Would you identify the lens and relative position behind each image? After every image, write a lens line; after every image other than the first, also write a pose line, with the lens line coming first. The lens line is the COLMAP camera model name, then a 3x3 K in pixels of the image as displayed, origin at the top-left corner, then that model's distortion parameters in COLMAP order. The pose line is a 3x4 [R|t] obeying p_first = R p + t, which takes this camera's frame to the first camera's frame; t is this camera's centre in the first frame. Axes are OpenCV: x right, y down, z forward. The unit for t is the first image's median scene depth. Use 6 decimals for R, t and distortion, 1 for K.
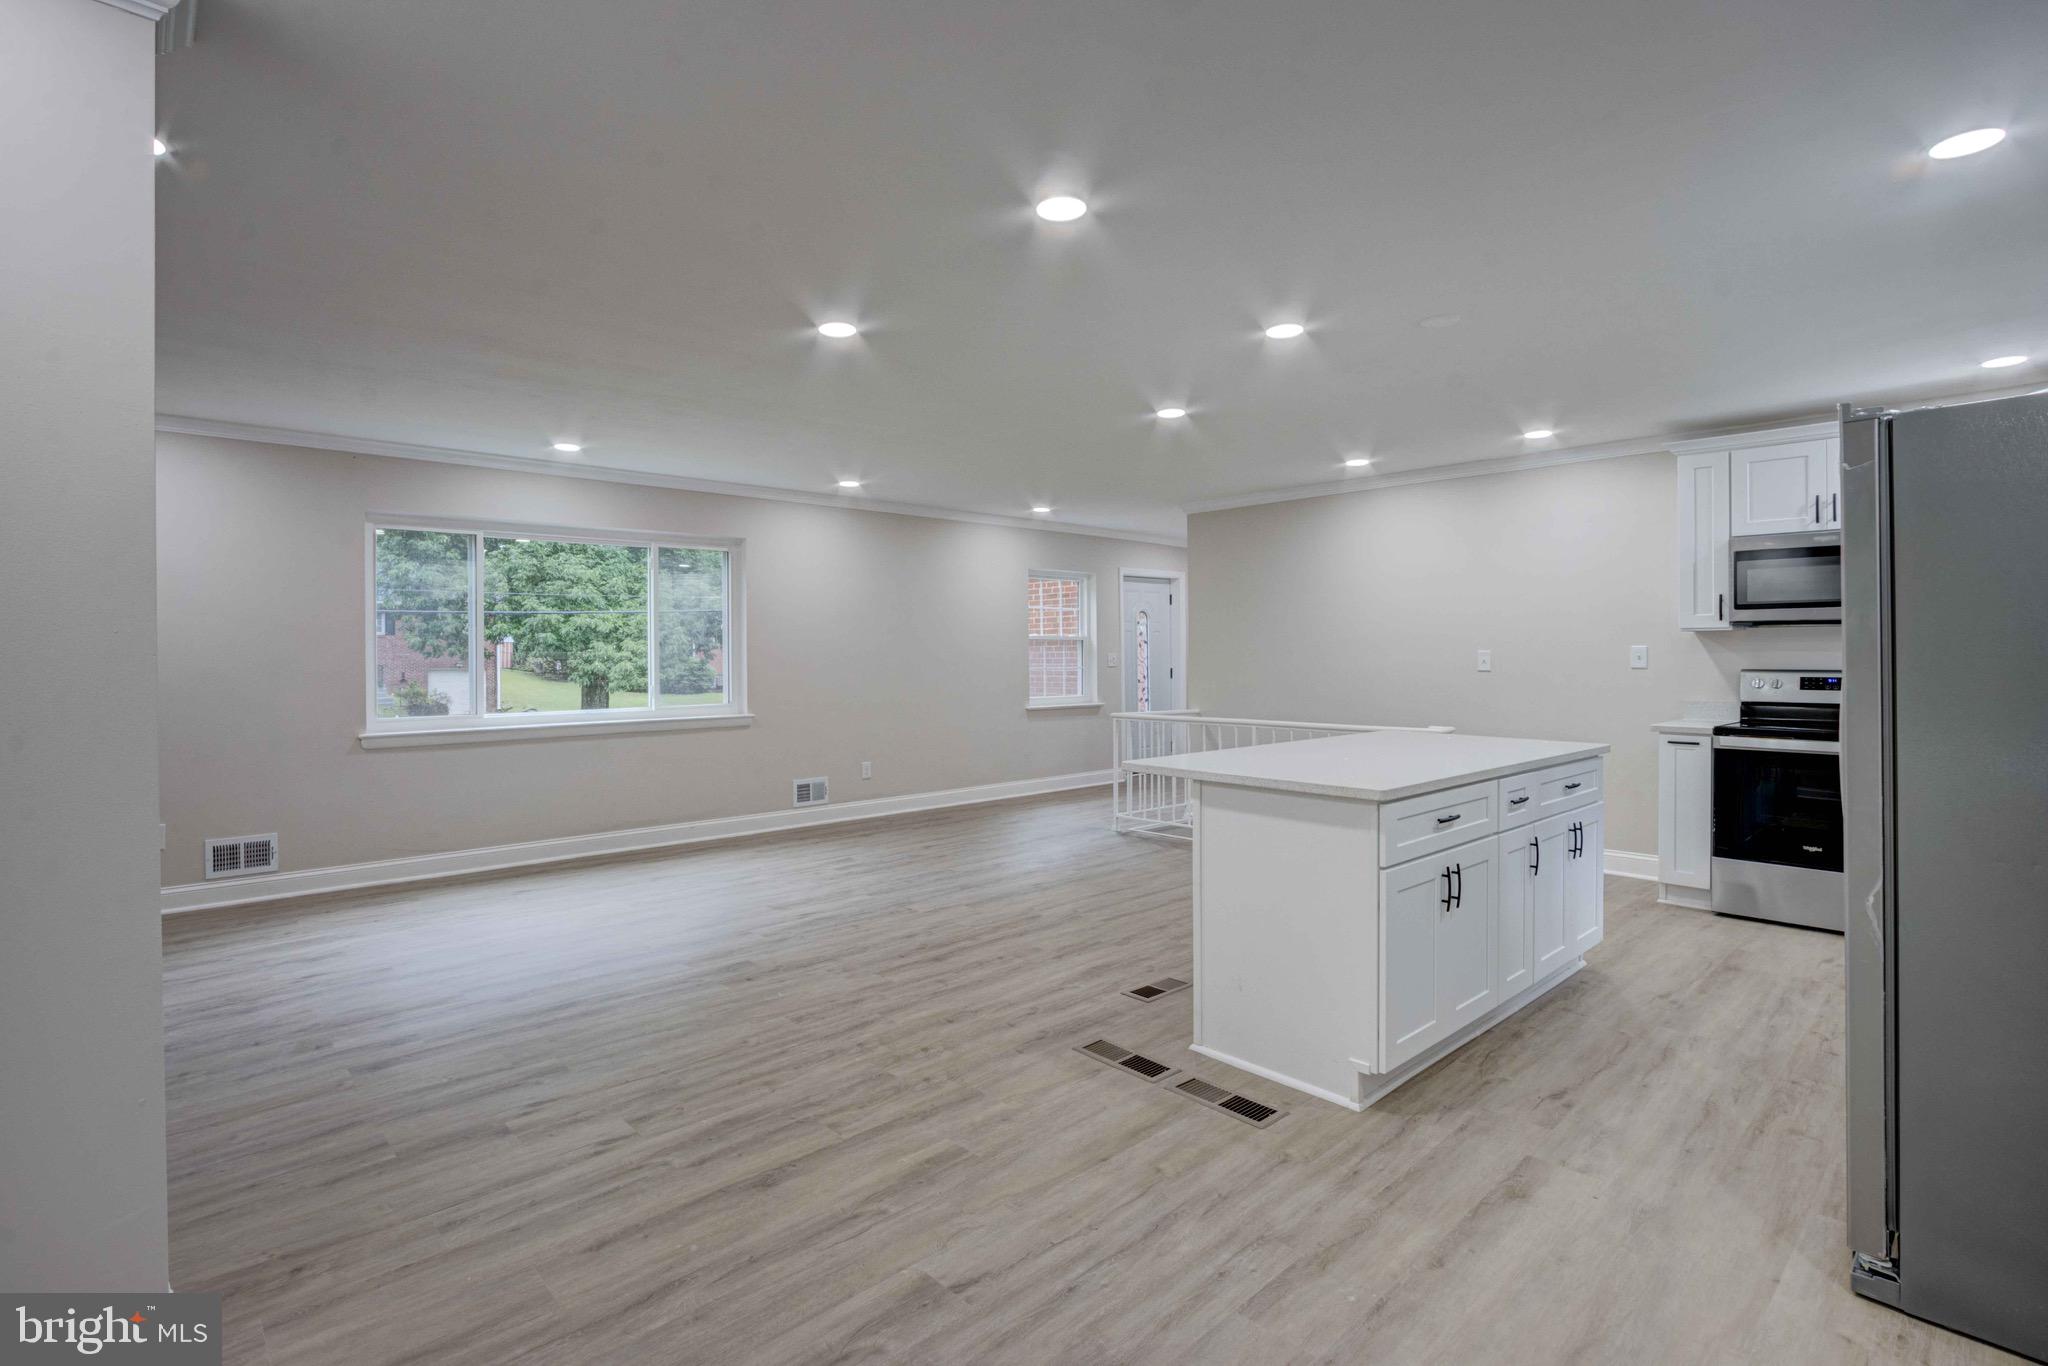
lens RADIAL K [[984.6, 0, 999.0], [0, 984.6, 648.1], [0, 0, 1]] dist [-0.010844, -0.001659]
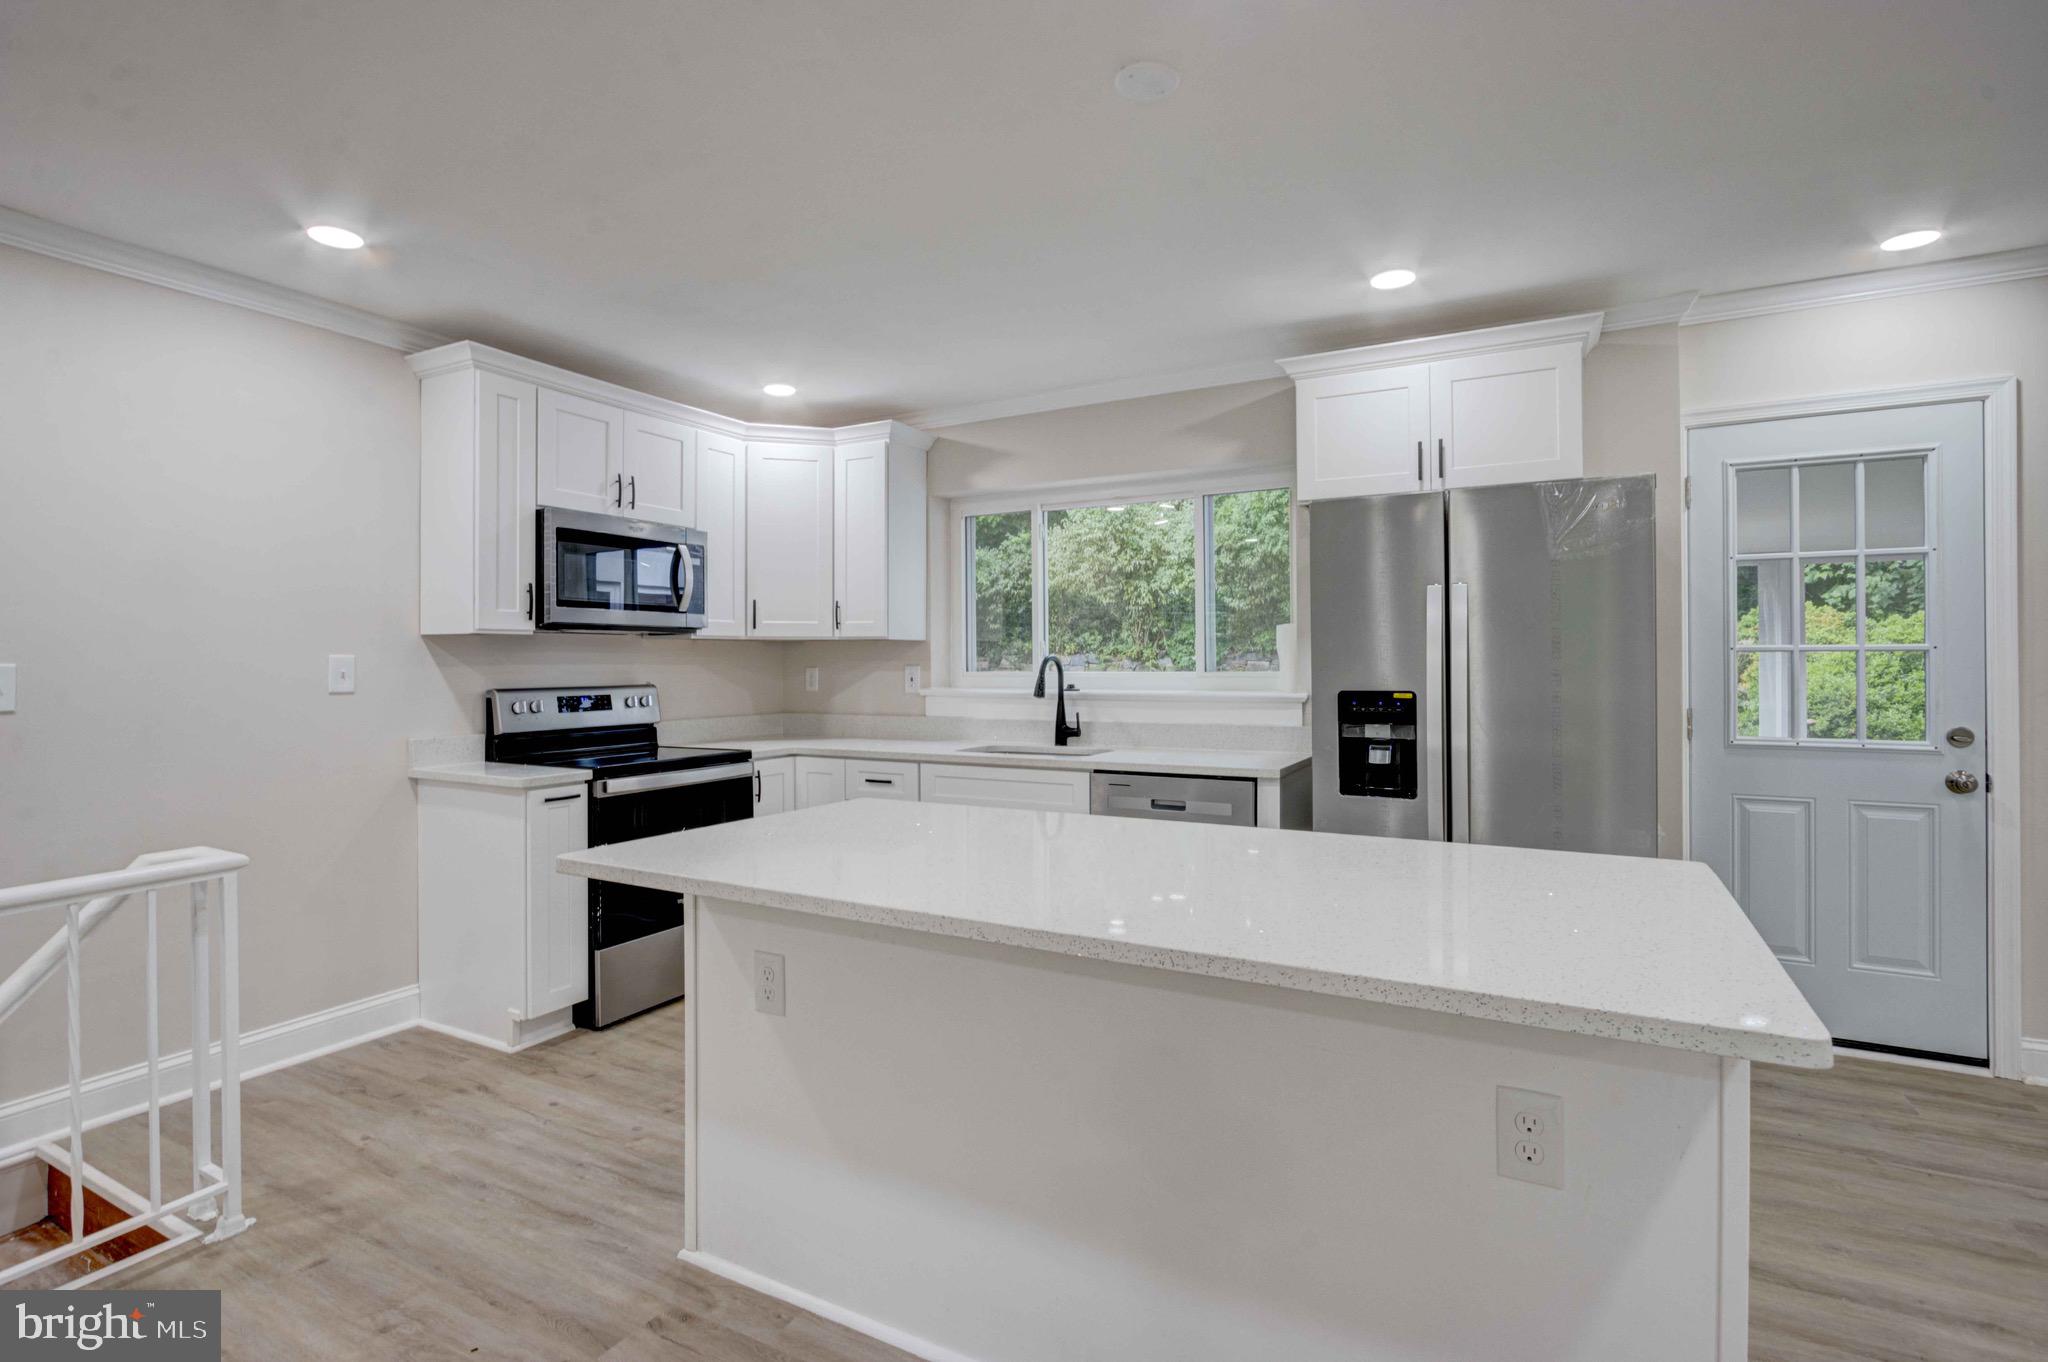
lens RADIAL K [[984.6, 0, 1014.4], [0, 984.6, 655.8], [0, 0, 1]] dist [-0.010844, -0.001659]
pose [[-0.328858, 0.009955, 0.944327, -0.070026], [0.002735, 0.999950, -0.009589, 0.007221], [-0.944376, -0.000570, -0.328869, 1.272842]]
